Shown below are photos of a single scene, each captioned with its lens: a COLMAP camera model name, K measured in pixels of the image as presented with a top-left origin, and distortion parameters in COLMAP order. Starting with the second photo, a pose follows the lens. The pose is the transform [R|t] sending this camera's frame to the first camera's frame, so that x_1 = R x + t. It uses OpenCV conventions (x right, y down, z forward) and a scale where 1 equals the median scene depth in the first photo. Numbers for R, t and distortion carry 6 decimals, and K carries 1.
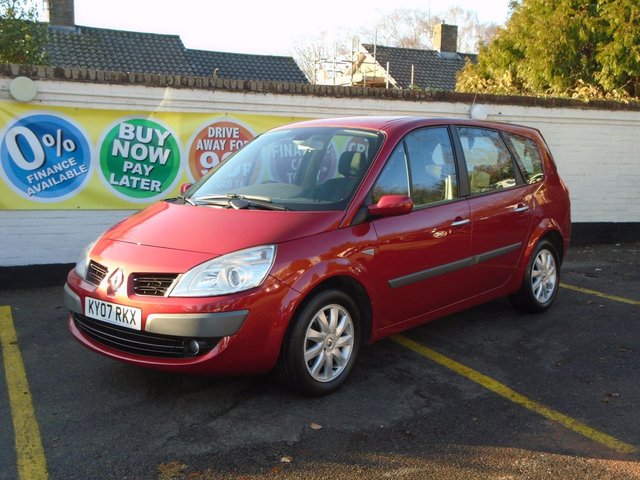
lens RADIAL K [[737.3, 0, 319.8], [0, 737.3, 239.0], [0, 0, 1]] dist [0.087962, 0.015479]
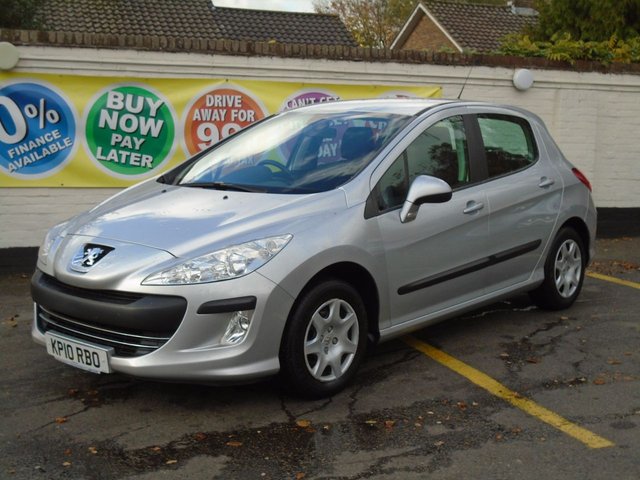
lens RADIAL K [[876.9, 0, 320.0], [0, 876.9, 240.8], [0, 0, 1]] dist [-0.021164, 0.021340]
pose [[0.997531, 0.010179, -0.069488, 0.061595], [-0.009304, 0.999873, 0.012902, 0.008803], [0.069610, -0.012224, 0.997499, -0.040845]]
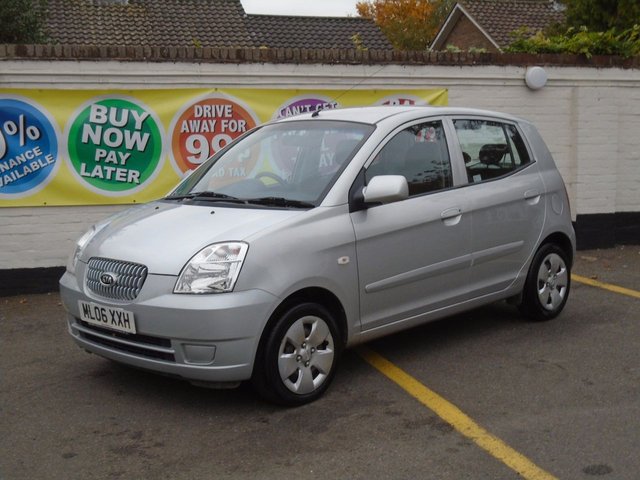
lens RADIAL K [[884.8, 0, 320.0], [0, 884.8, 240.0], [0, 0, 1]] dist [-0.016325, 0.013345]
pose [[0.991417, -0.012477, -0.130139, 0.124489], [0.013149, 0.999904, 0.004306, 0.000091], [0.130072, -0.005980, 0.991486, 0.016186]]
